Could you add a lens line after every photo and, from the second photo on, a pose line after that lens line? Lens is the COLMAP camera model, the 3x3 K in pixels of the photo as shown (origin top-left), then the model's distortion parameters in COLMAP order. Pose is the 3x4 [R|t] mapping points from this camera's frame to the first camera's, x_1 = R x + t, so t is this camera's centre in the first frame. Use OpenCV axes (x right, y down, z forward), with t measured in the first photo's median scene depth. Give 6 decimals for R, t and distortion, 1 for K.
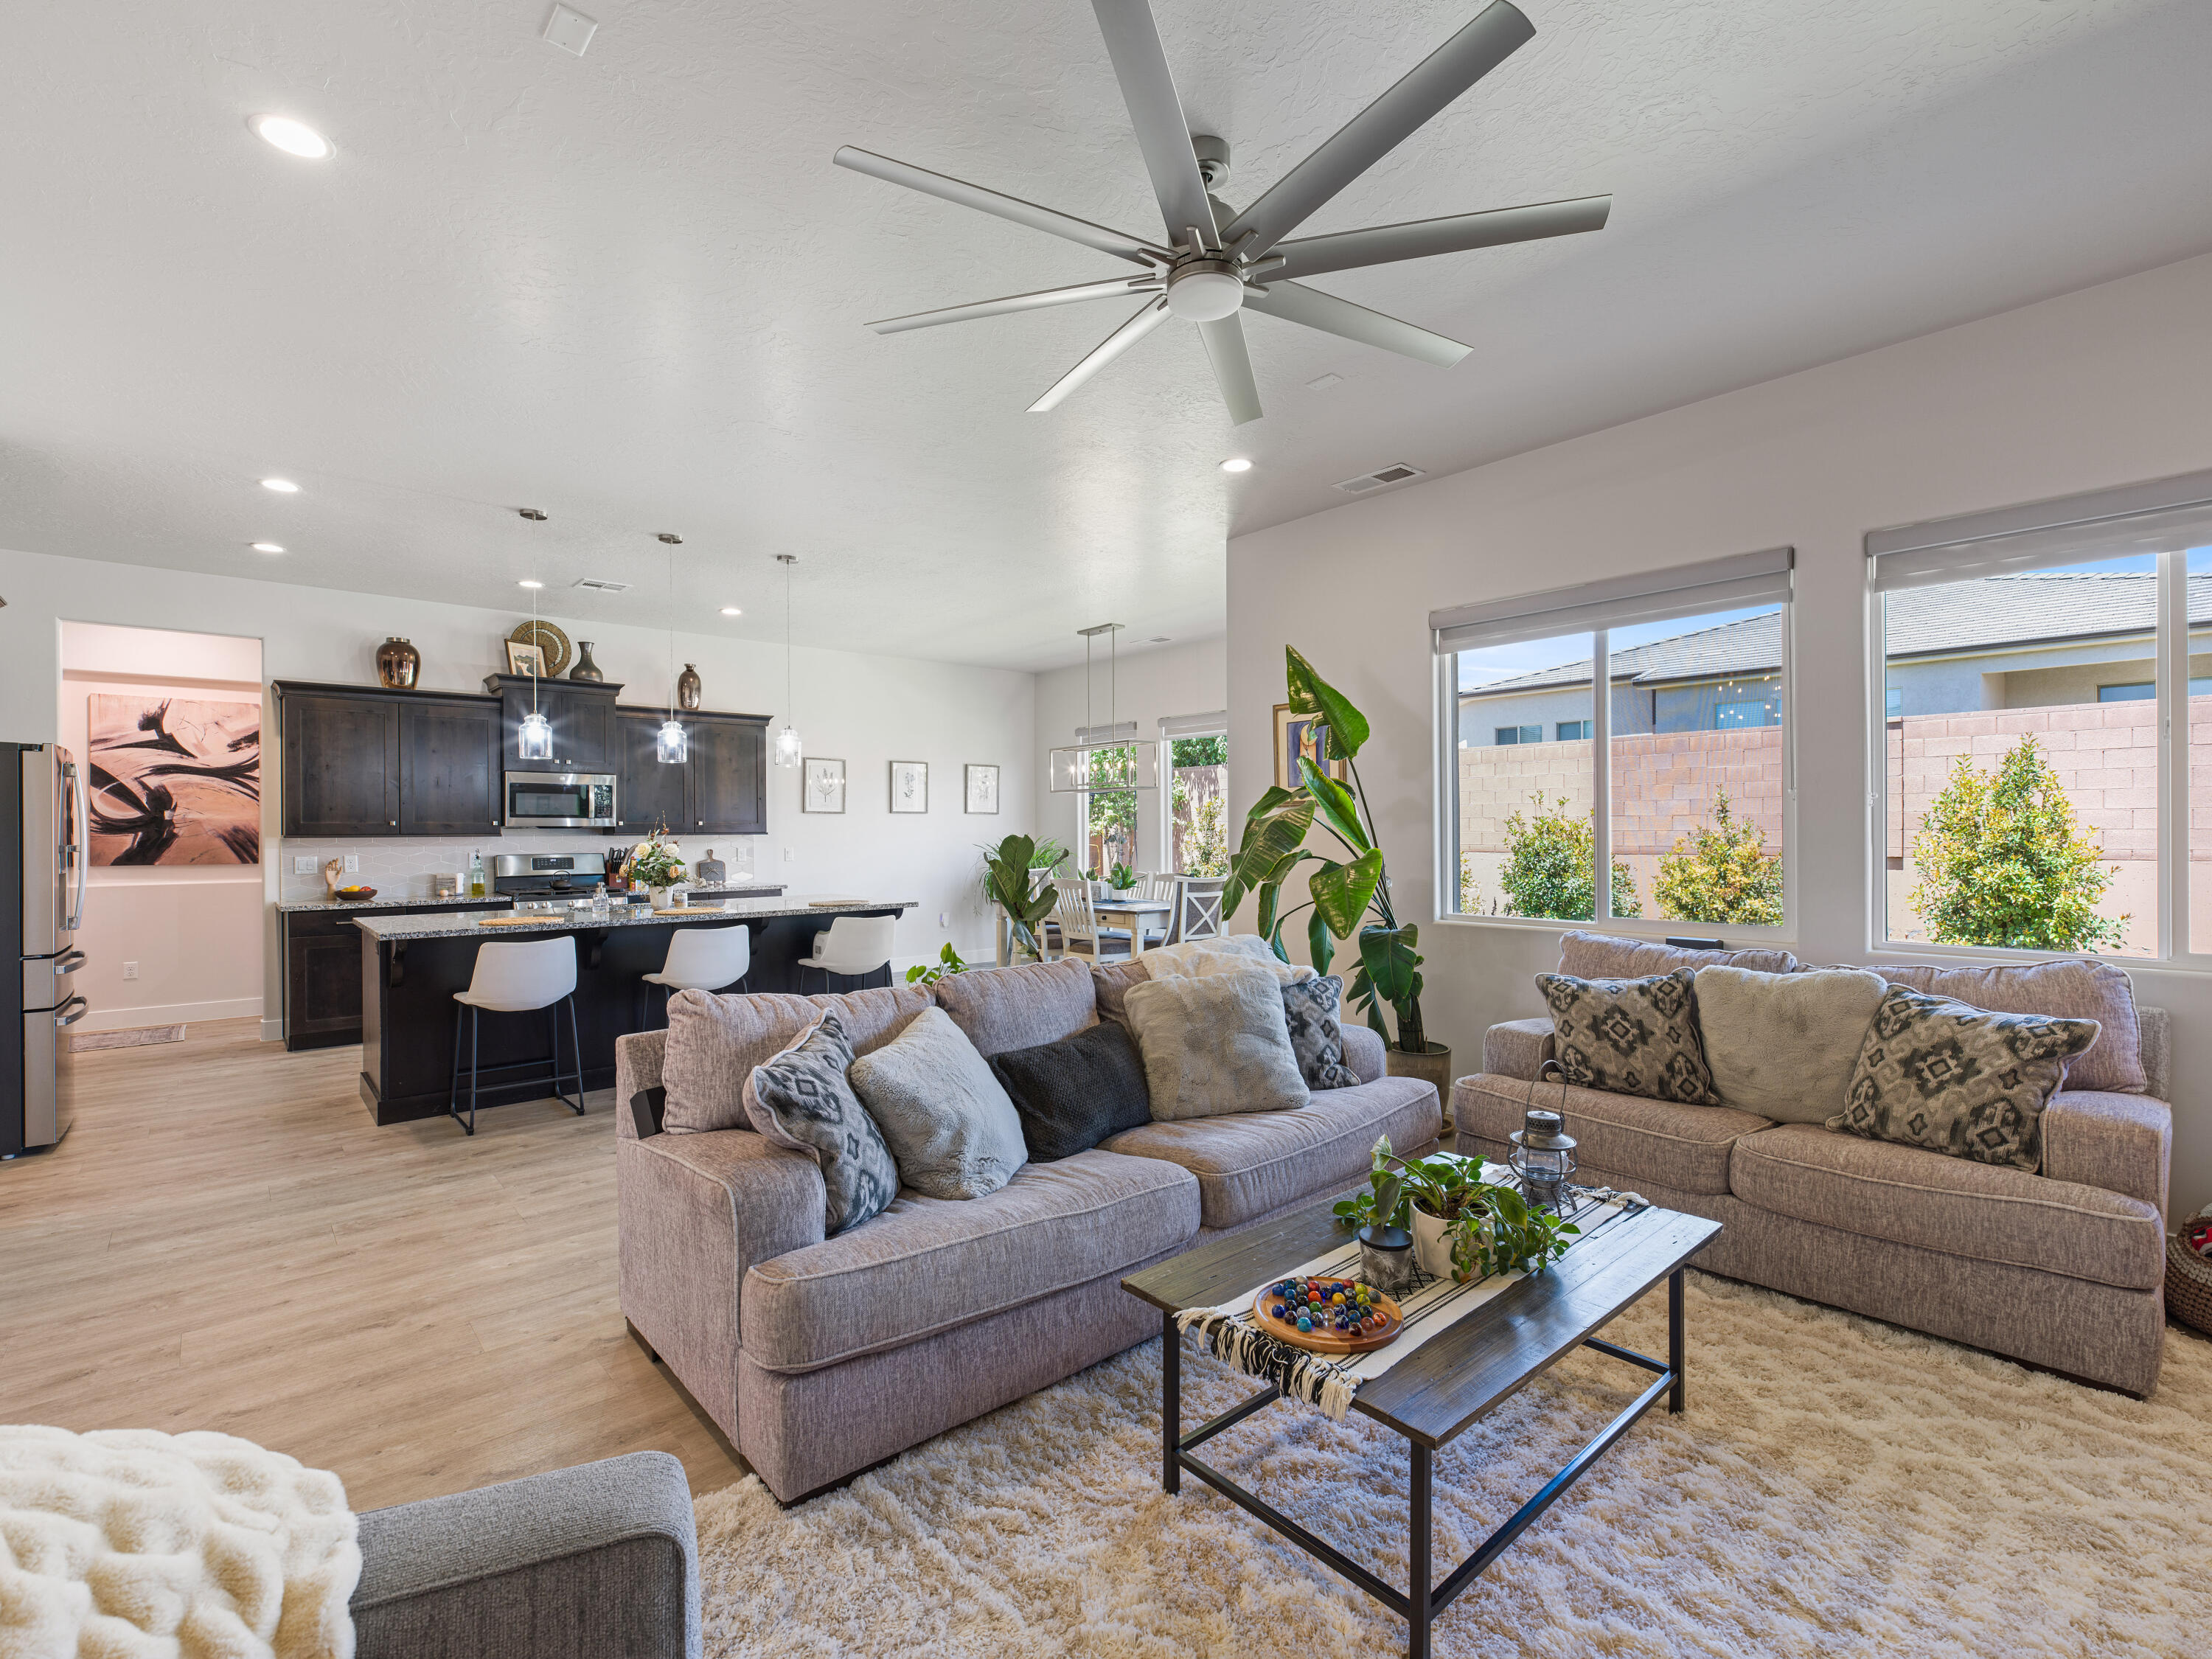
lens RADIAL K [[1008.8, 0, 1107.1], [0, 1008.8, 832.9], [0, 0, 1]] dist [-0.002115, 0.001156]
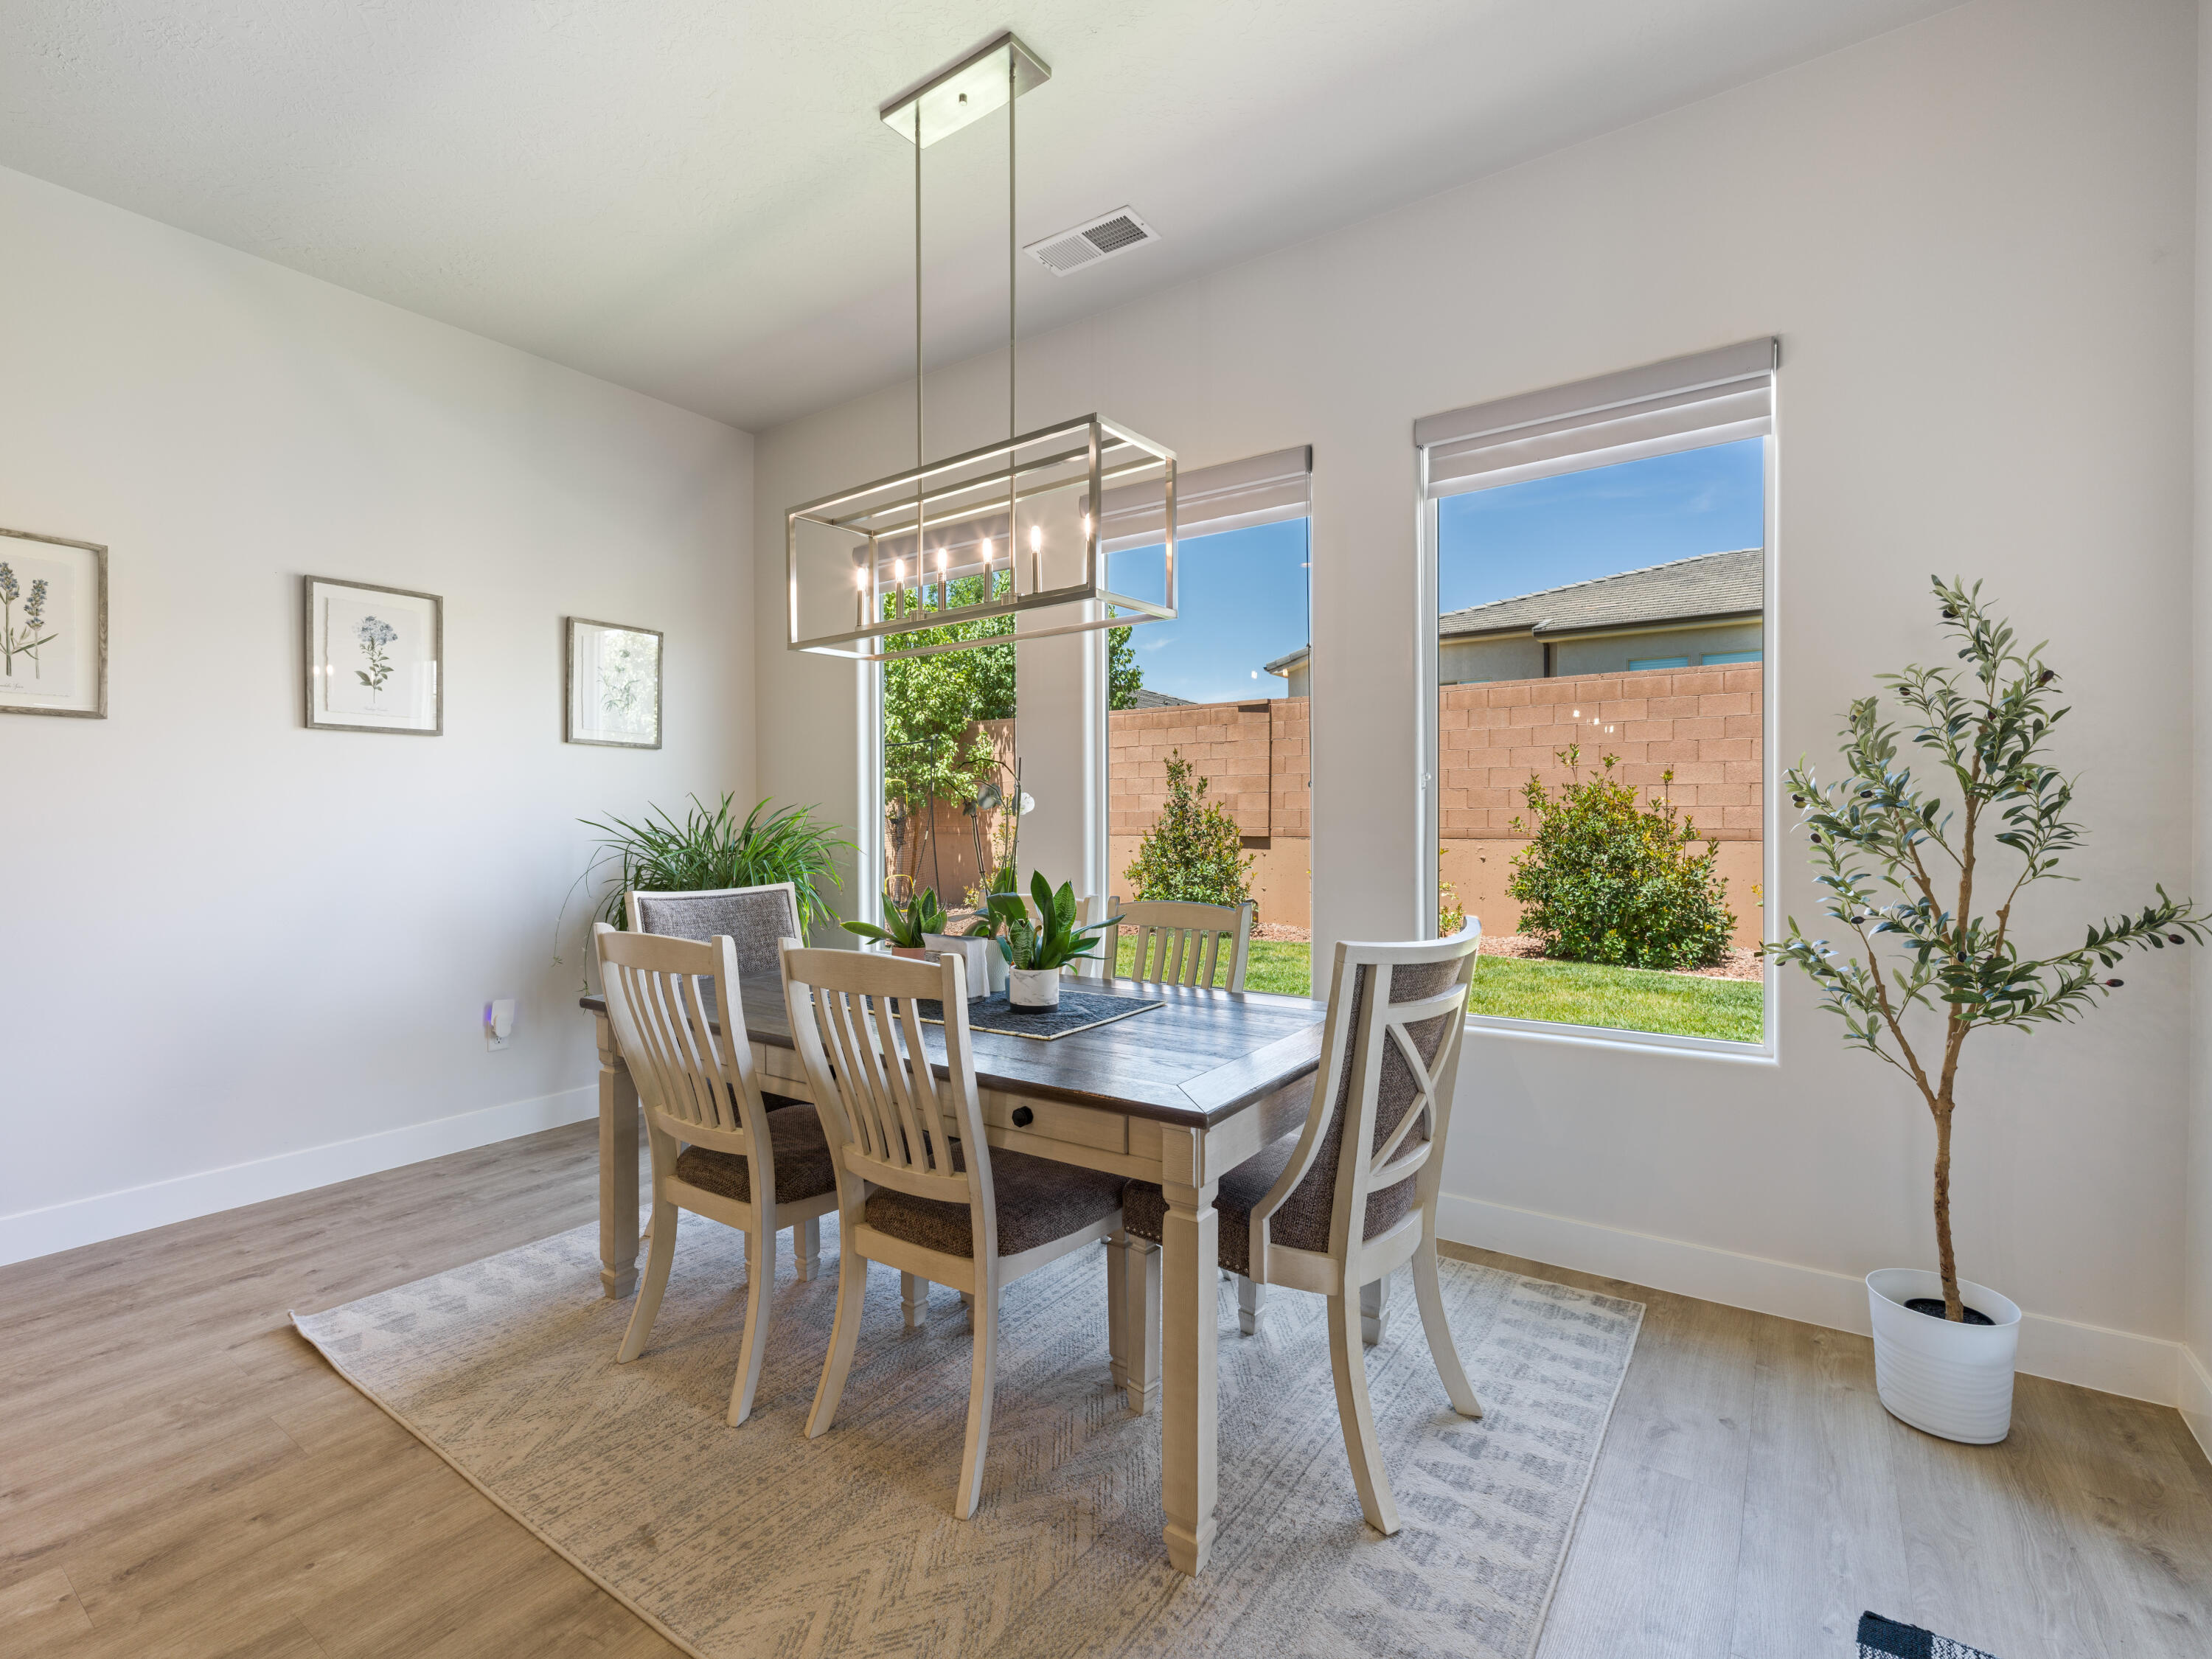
lens RADIAL K [[1008.8, 0, 1106.5], [0, 1008.8, 827.2], [0, 0, 1]] dist [-0.002115, 0.001156]
pose [[0.970936, -0.000222, 0.239340, -0.042558], [-0.001051, 0.999986, 0.005194, 0.016331], [-0.239338, -0.005294, 0.970922, 0.806168]]
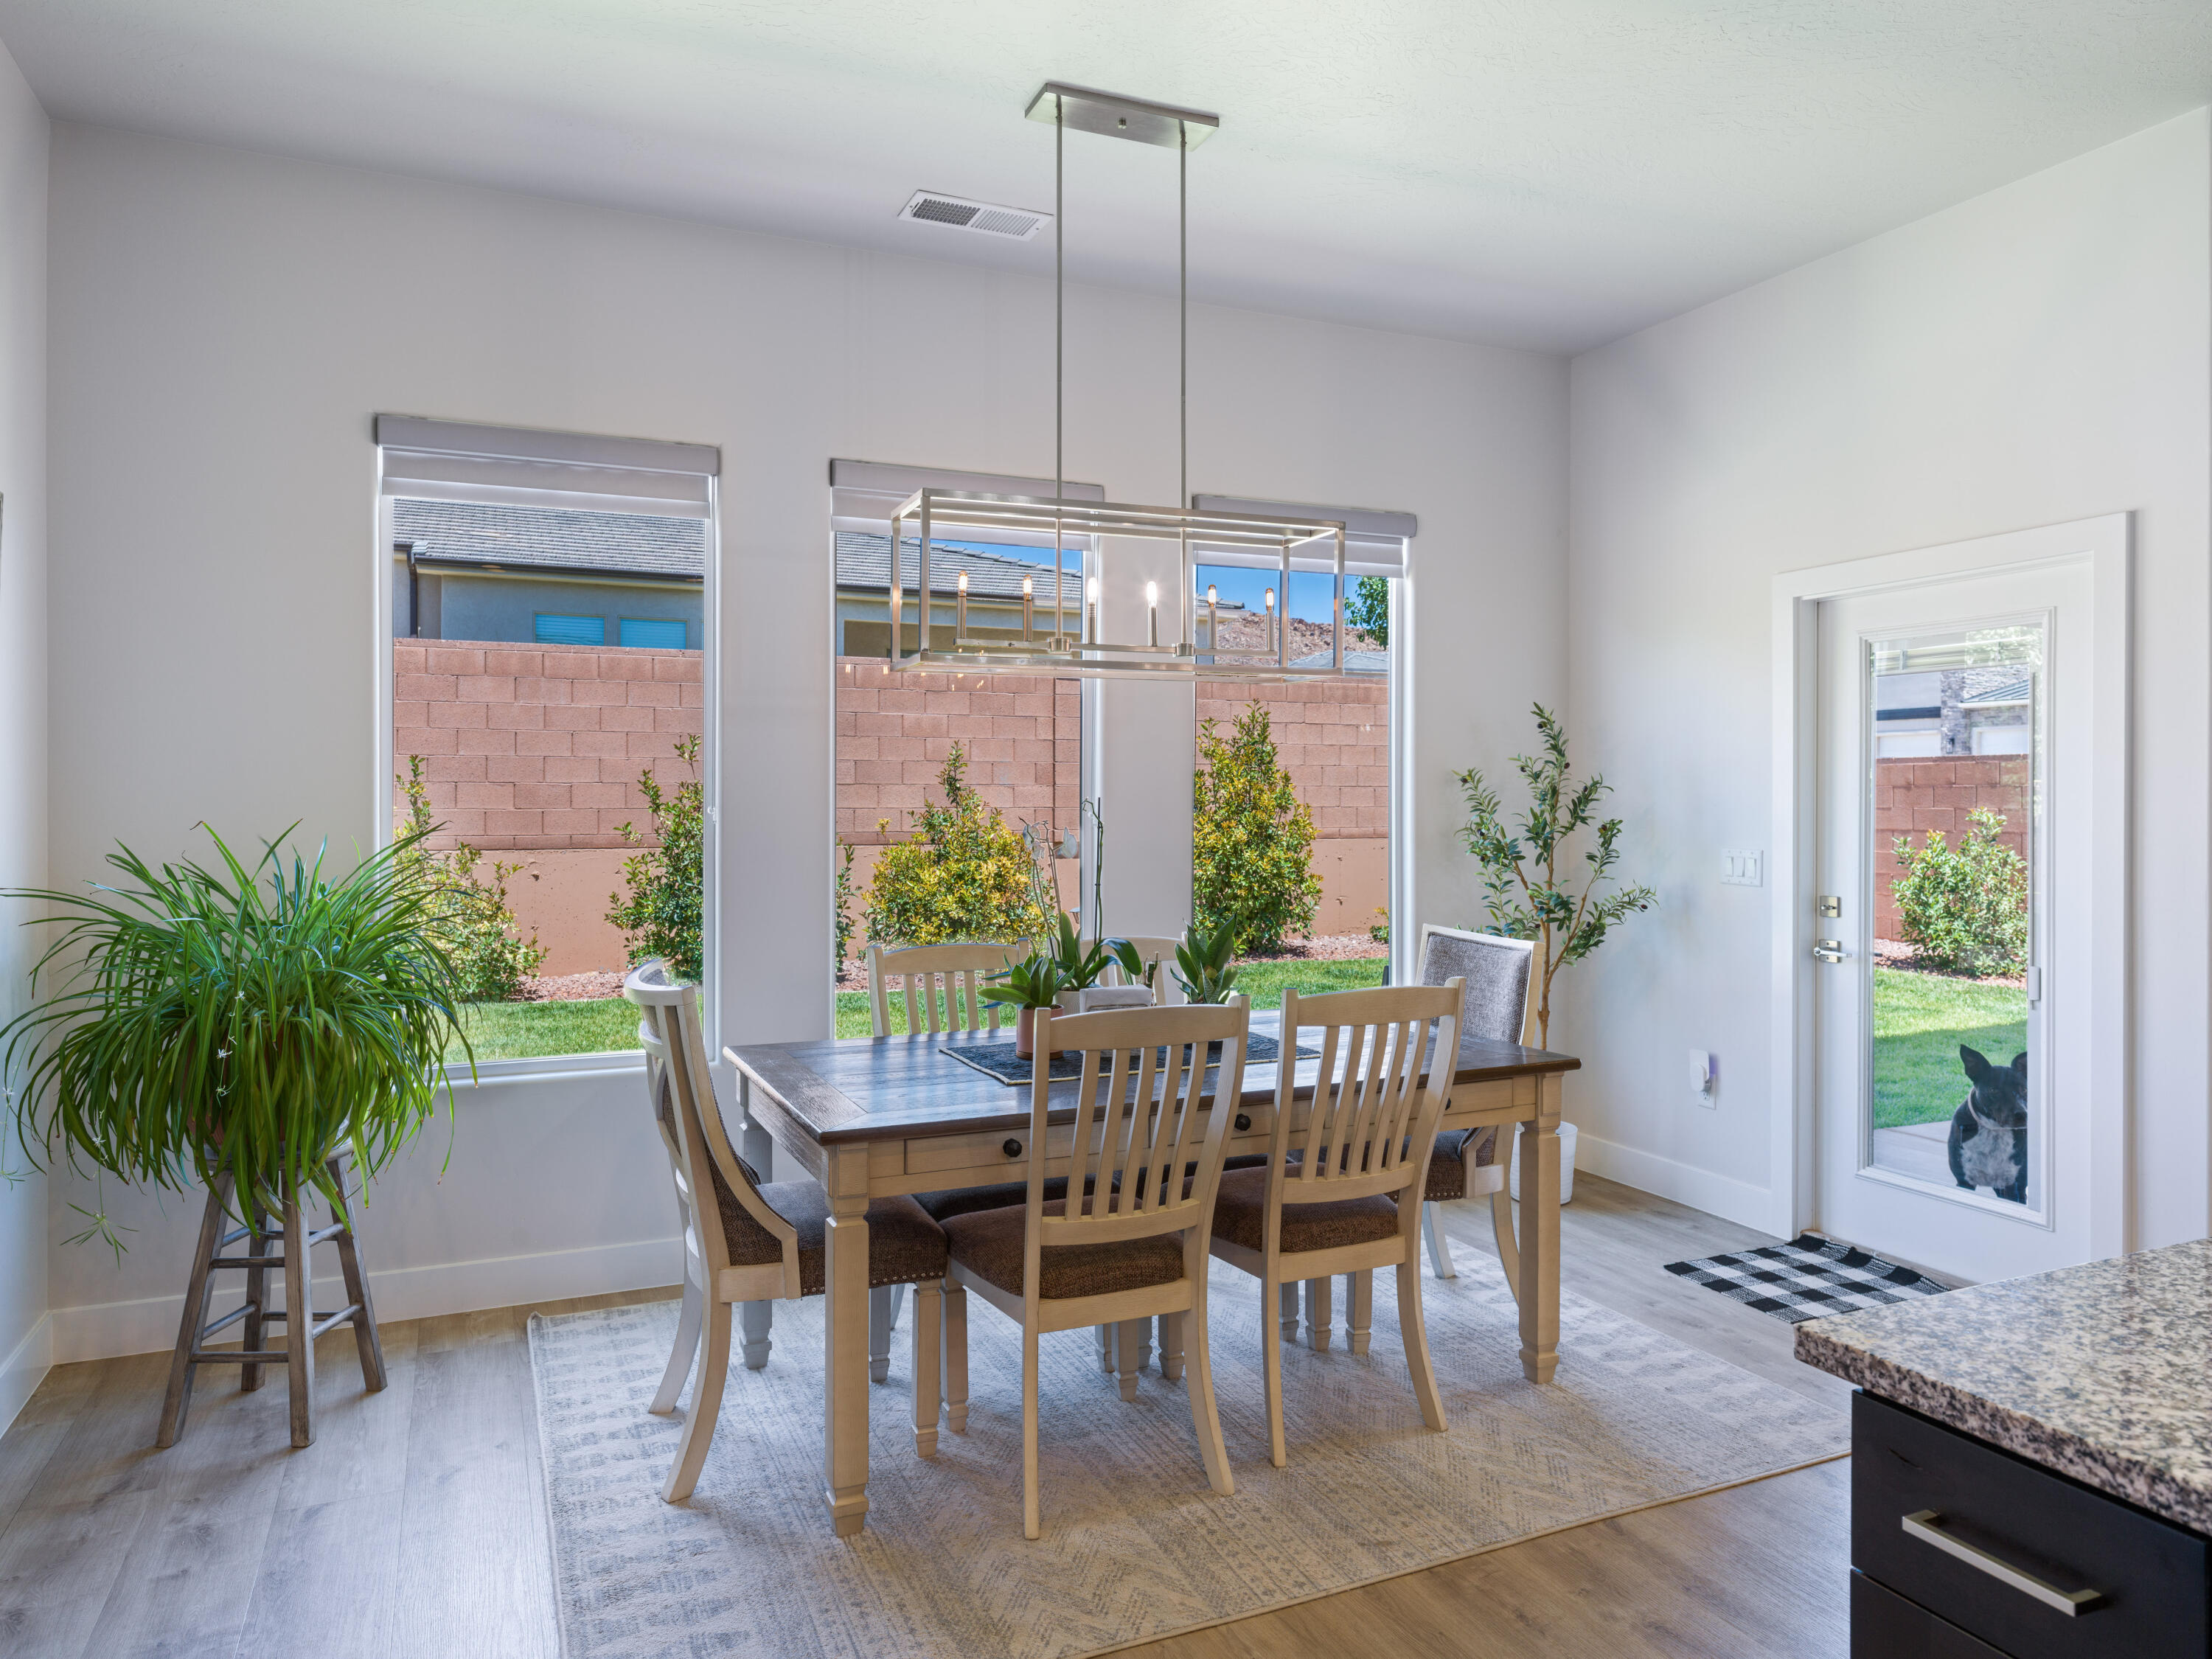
lens RADIAL K [[1434.6, 0, 1110.3], [0, 1434.6, 790.6], [0, 0, 1]] dist [0.005882, -0.001187]
pose [[0.294095, 0.011358, 0.955709, -0.463829], [0.001412, 0.999923, -0.012318, -0.003086], [-0.955775, 0.004972, 0.294056, 1.017296]]
